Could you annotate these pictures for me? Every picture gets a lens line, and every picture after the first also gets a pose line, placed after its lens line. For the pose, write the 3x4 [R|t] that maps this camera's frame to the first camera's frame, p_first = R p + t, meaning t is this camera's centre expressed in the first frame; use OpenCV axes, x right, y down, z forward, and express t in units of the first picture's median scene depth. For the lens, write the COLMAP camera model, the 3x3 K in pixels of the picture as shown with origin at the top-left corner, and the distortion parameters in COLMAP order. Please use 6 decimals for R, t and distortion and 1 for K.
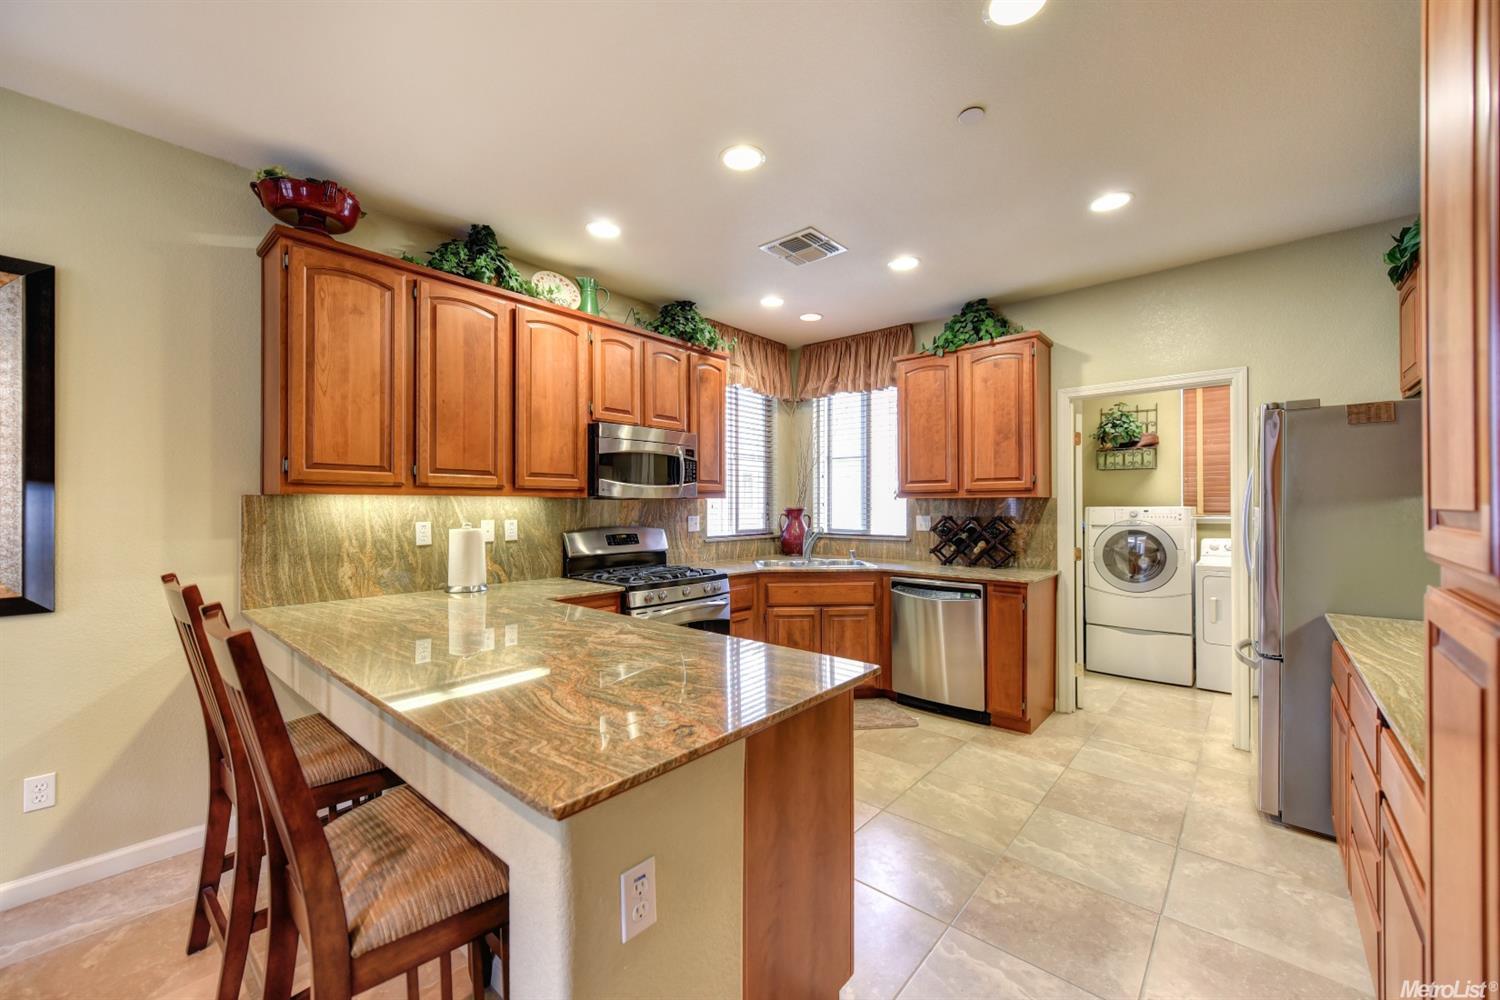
lens RADIAL K [[585.6, 0, 747.5], [0, 585.6, 502.1], [0, 0, 1]] dist [0.009396, -0.000163]
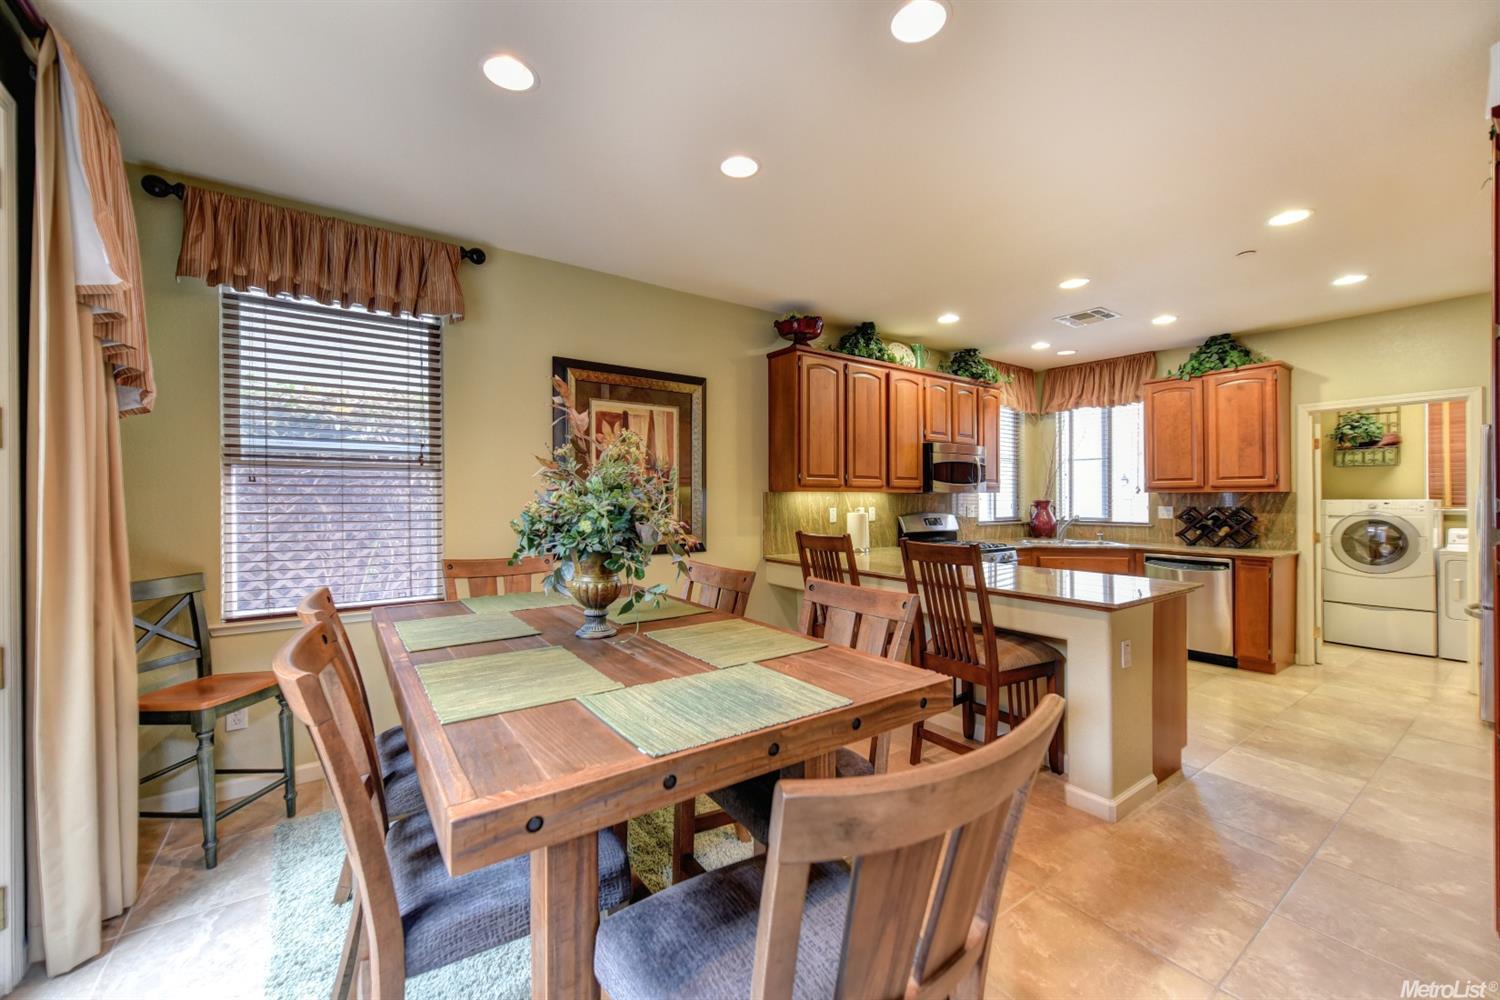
lens RADIAL K [[585.8, 0, 746.1], [0, 585.8, 495.2], [0, 0, 1]] dist [0.001103, -0.000809]
pose [[0.970535, -0.000319, -0.240959, -0.297869], [0.000518, 1.000000, 0.000762, -0.002647], [0.240959, -0.000865, 0.970535, -0.470775]]
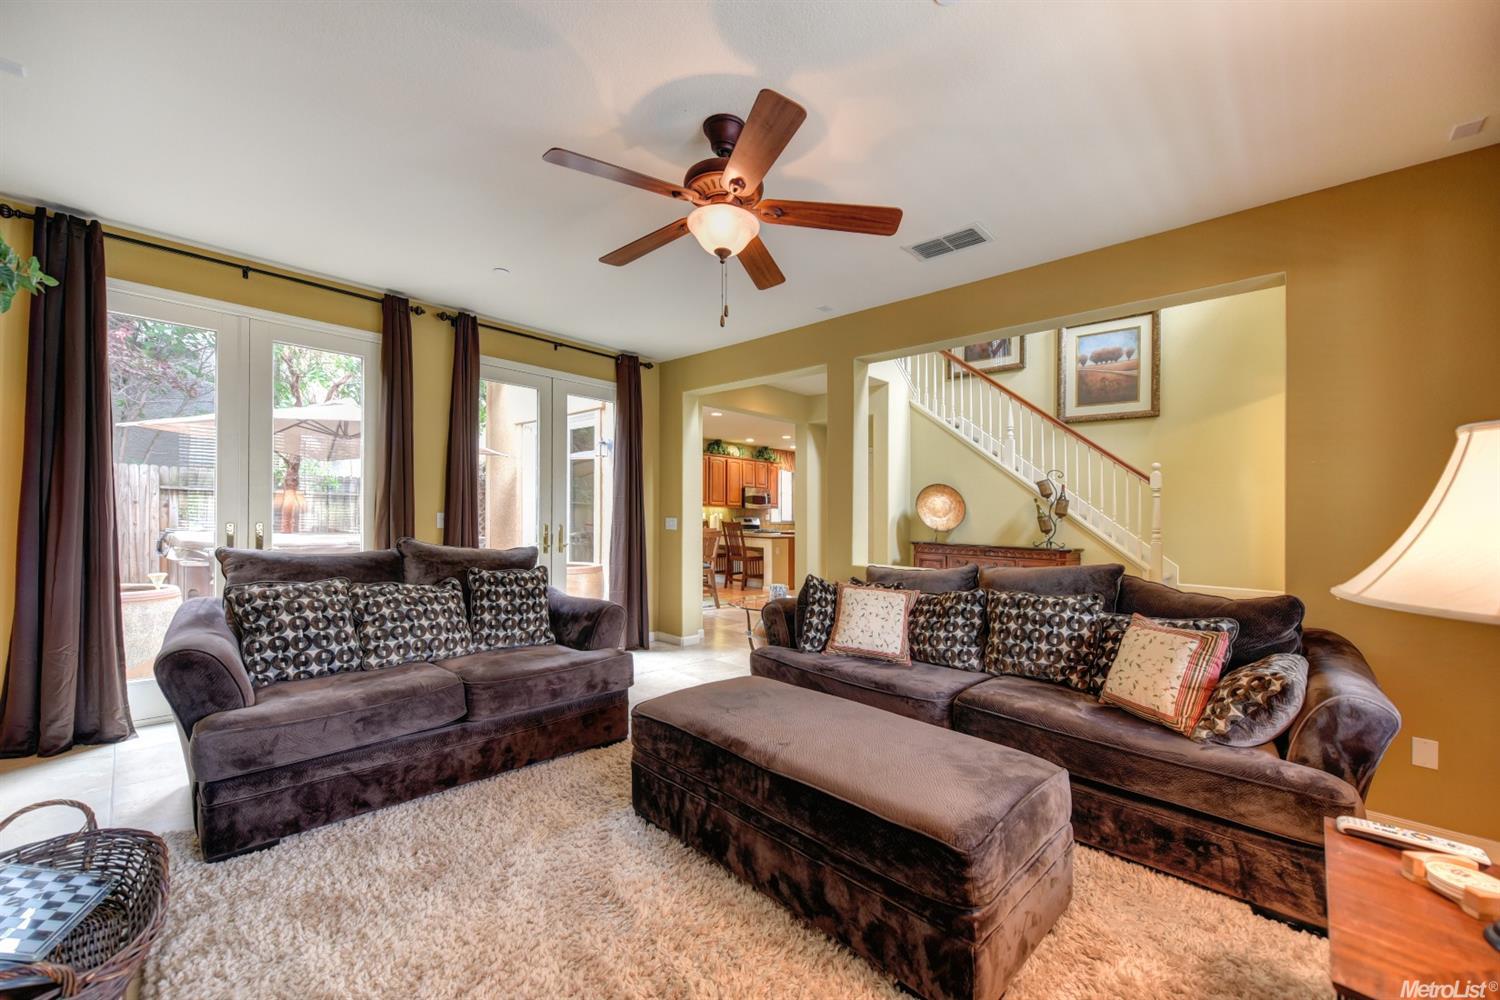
lens RADIAL K [[585.8, 0, 746.1], [0, 585.8, 495.2], [0, 0, 1]] dist [0.001103, -0.000809]
pose [[0.997302, 0.028550, -0.067623, 0.000247], [-0.030310, 0.999224, -0.025149, 0.003318], [0.066852, 0.027131, 0.997394, -2.258430]]
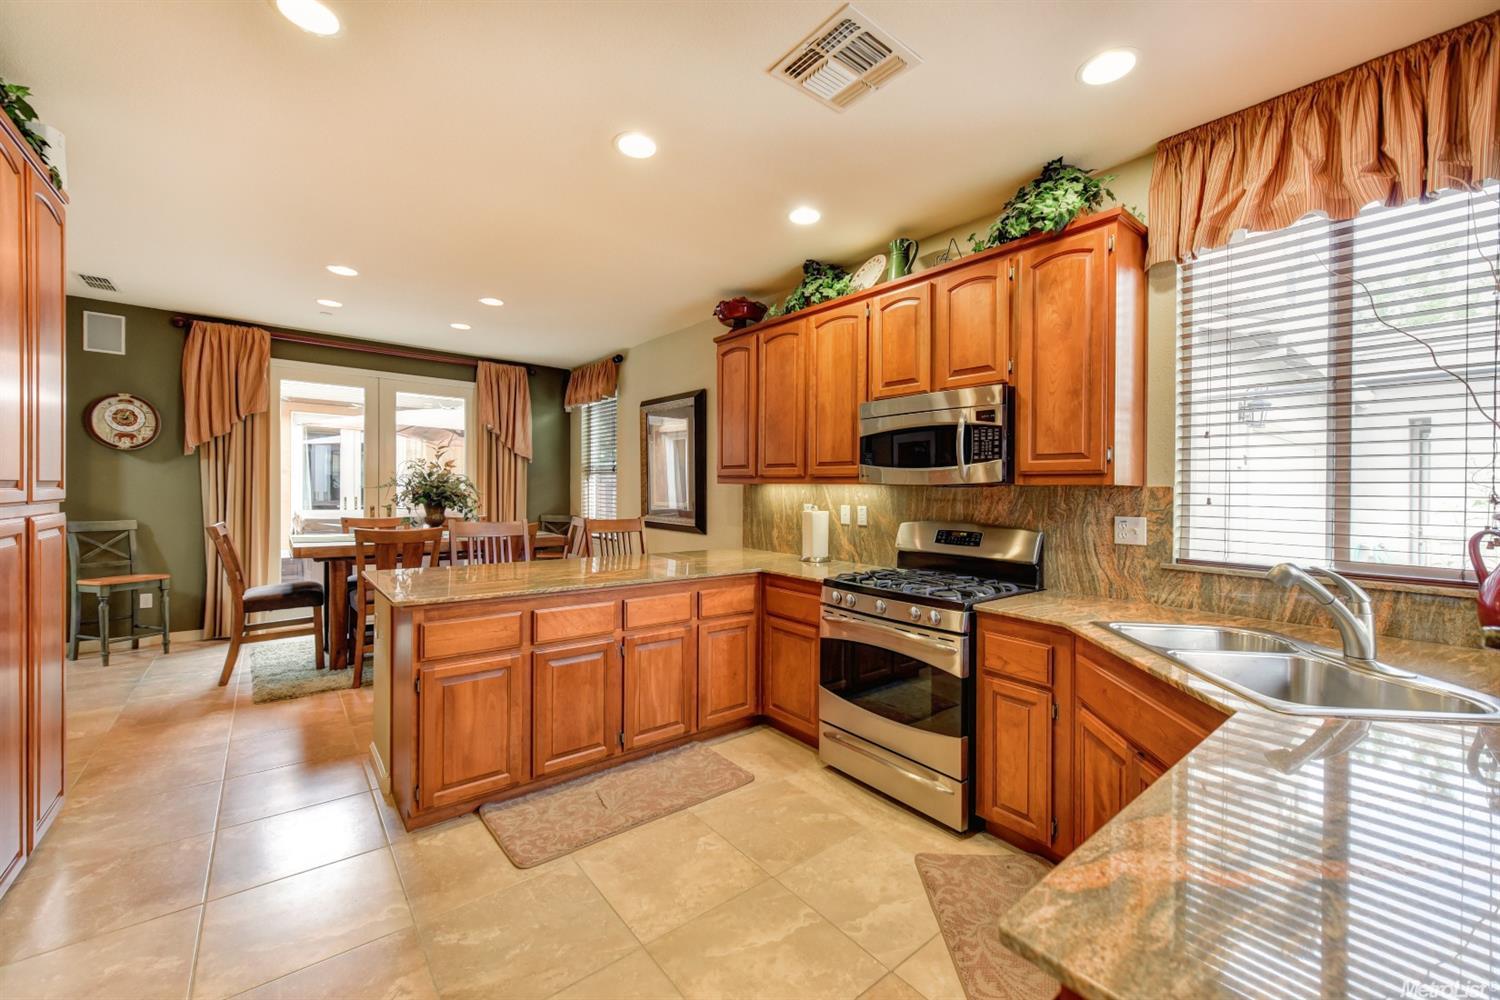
lens RADIAL K [[585.8, 0, 746.1], [0, 585.8, 495.2], [0, 0, 1]] dist [0.001103, -0.000809]
pose [[-0.174966, 0.008562, -0.984537, 0.579210], [-0.008474, 0.999912, 0.010201, 0.001224], [0.984538, 0.010128, -0.174878, 0.825609]]
